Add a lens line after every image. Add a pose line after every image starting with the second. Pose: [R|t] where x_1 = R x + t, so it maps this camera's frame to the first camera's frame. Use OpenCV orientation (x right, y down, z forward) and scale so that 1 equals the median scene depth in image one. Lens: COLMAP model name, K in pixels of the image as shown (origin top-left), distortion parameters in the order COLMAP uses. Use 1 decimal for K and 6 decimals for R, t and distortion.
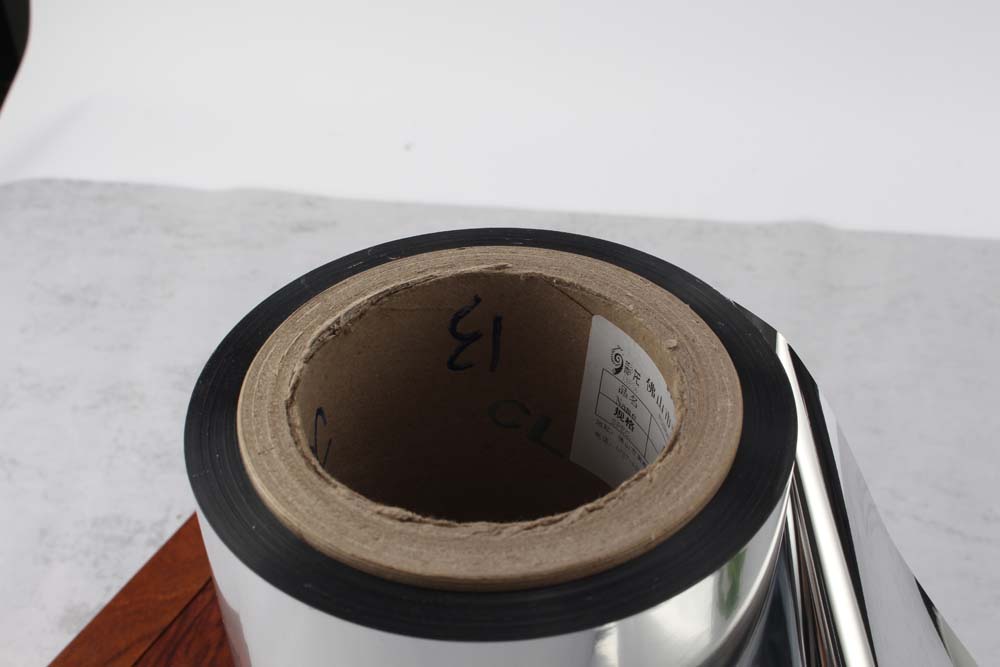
lens RADIAL K [[1381.9, 0, 500.0], [0, 1381.9, 333.5], [0, 0, 1]] dist [-0.077864, 0.009448]
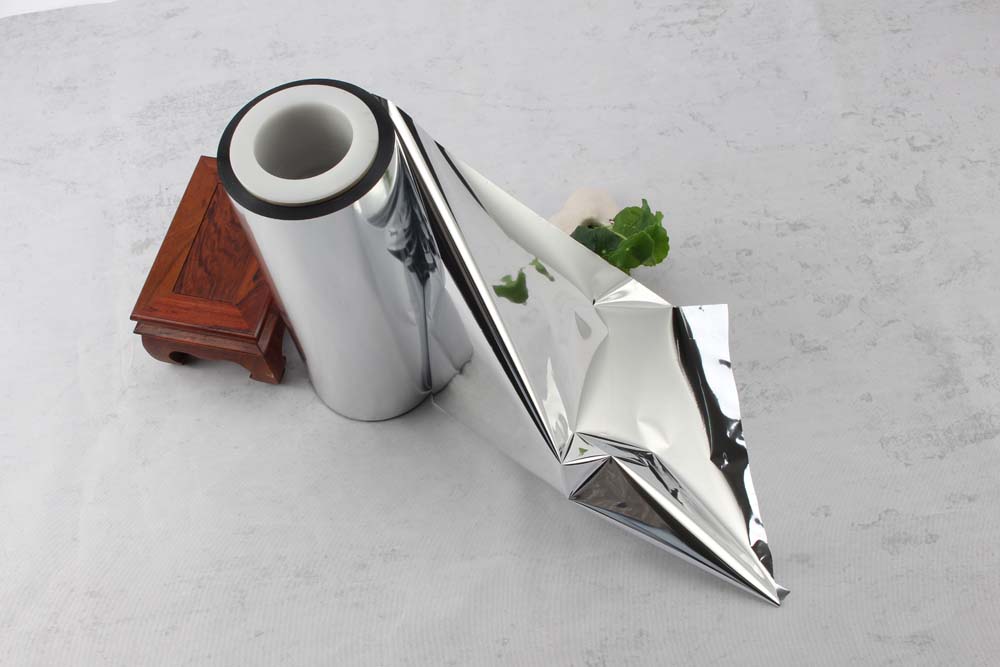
lens RADIAL K [[1161.7, 0, 497.3], [0, 1161.7, 344.7], [0, 0, 1]] dist [-0.082352, 0.024218]
pose [[0.962614, -0.253768, 0.094738, 0.021910], [0.202981, 0.907372, 0.368069, -0.184662], [-0.179367, -0.335078, 0.924959, -0.748747]]
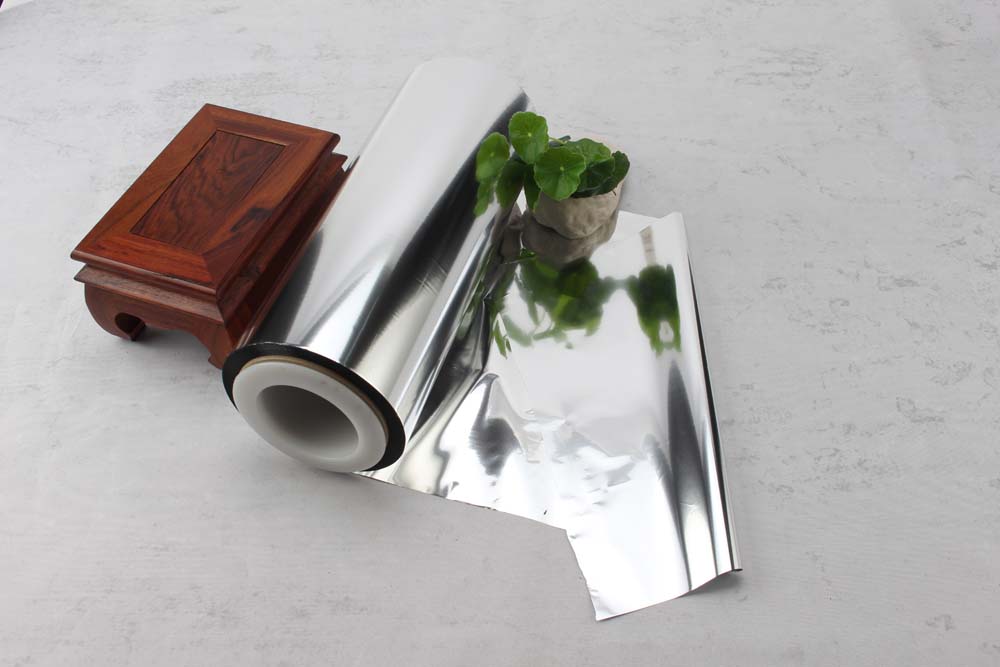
lens RADIAL K [[1017.3, 0, 500.0], [0, 1017.3, 333.5], [0, 0, 1]] dist [-0.124841, 0.124298]
pose [[0.989122, -0.102047, 0.105945, 0.033365], [0.083238, 0.982120, 0.168856, 0.162221], [-0.121282, -0.158201, 0.979930, -0.362650]]
